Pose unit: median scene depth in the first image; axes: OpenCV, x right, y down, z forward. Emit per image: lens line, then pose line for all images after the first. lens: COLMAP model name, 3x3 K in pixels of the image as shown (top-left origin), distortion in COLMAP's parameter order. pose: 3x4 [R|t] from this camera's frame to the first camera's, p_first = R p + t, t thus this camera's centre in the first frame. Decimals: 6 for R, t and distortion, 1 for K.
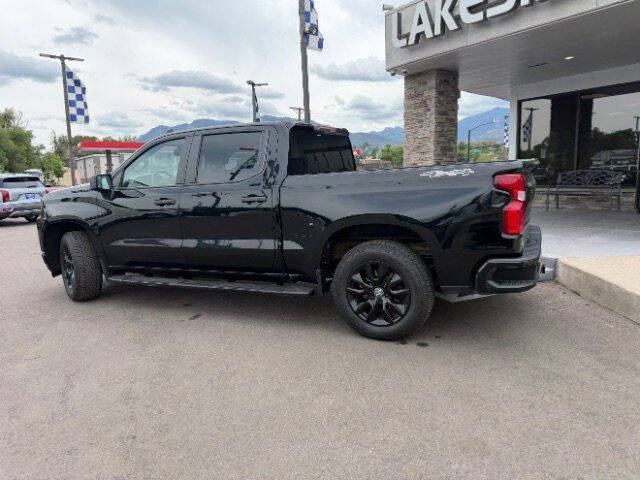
lens RADIAL K [[451.7, 0, 319.0], [0, 451.7, 236.4], [0, 0, 1]] dist [0.014082, -0.025156]
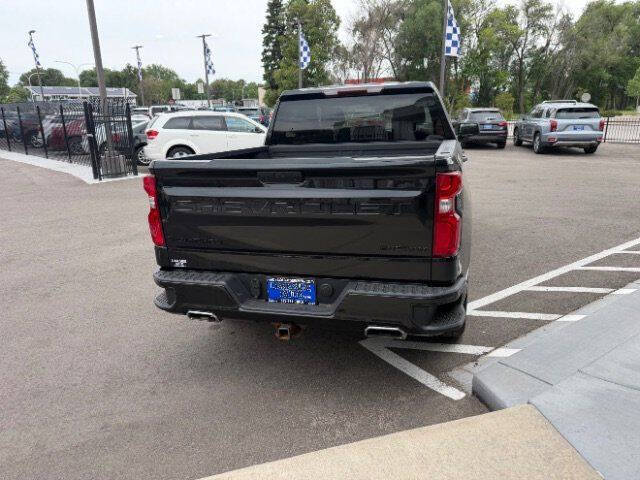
lens RADIAL K [[451.7, 0, 317.8], [0, 451.7, 243.0], [0, 0, 1]] dist [0.014082, -0.025156]
pose [[0.174054, 0.302616, -0.937085, 0.463659], [-0.117757, 0.951178, 0.285295, -0.103767], [0.977670, 0.060692, 0.201192, 0.397395]]
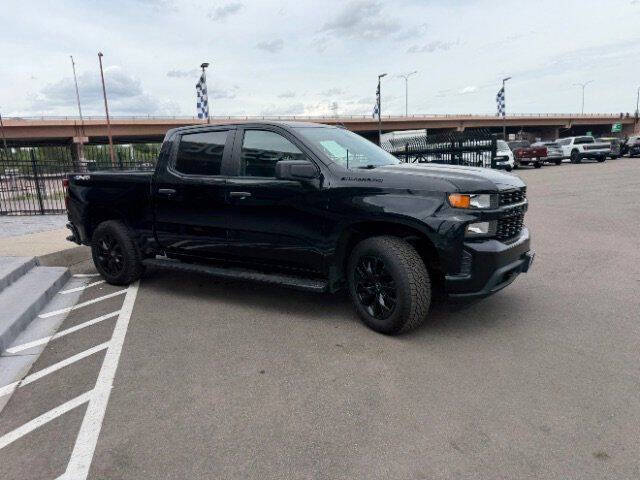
lens RADIAL K [[451.7, 0, 320.7], [0, 451.7, 243.3], [0, 0, 1]] dist [0.014082, -0.025156]
pose [[-0.990226, 0.058133, 0.126776, -0.216990], [0.095006, 0.946632, 0.307997, -0.160554], [-0.102106, 0.317031, -0.942903, 1.142176]]
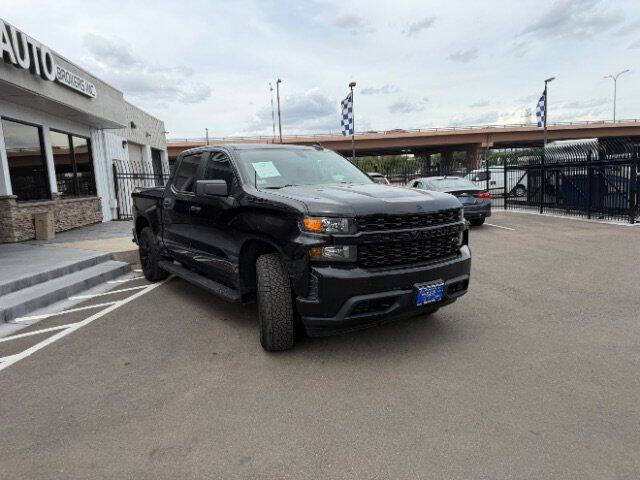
lens RADIAL K [[451.7, 0, 317.8], [0, 451.7, 239.3], [0, 0, 1]] dist [0.014082, -0.025156]
pose [[-0.867105, 0.007787, 0.498065, -0.474900], [0.139443, 0.963696, 0.227695, -0.138685], [-0.478211, 0.266887, -0.836711, 1.076984]]
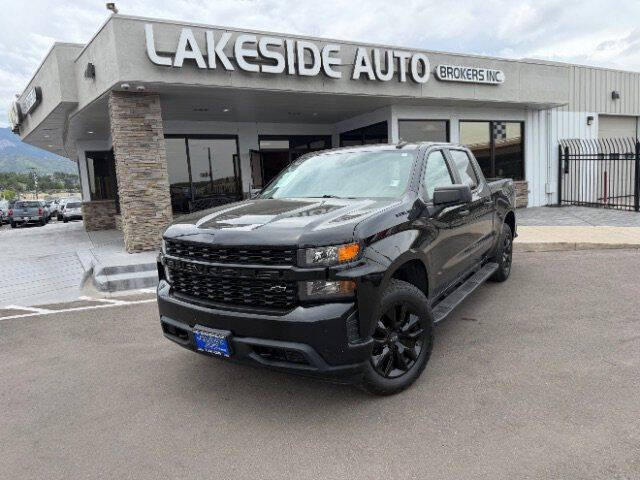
lens RADIAL K [[451.7, 0, 319.4], [0, 451.7, 239.3], [0, 0, 1]] dist [0.014082, -0.025156]
pose [[0.129626, -0.095718, 0.986932, -0.669550], [0.182687, 0.980596, 0.071109, -0.072221], [-0.974588, 0.171083, 0.144597, 0.575992]]
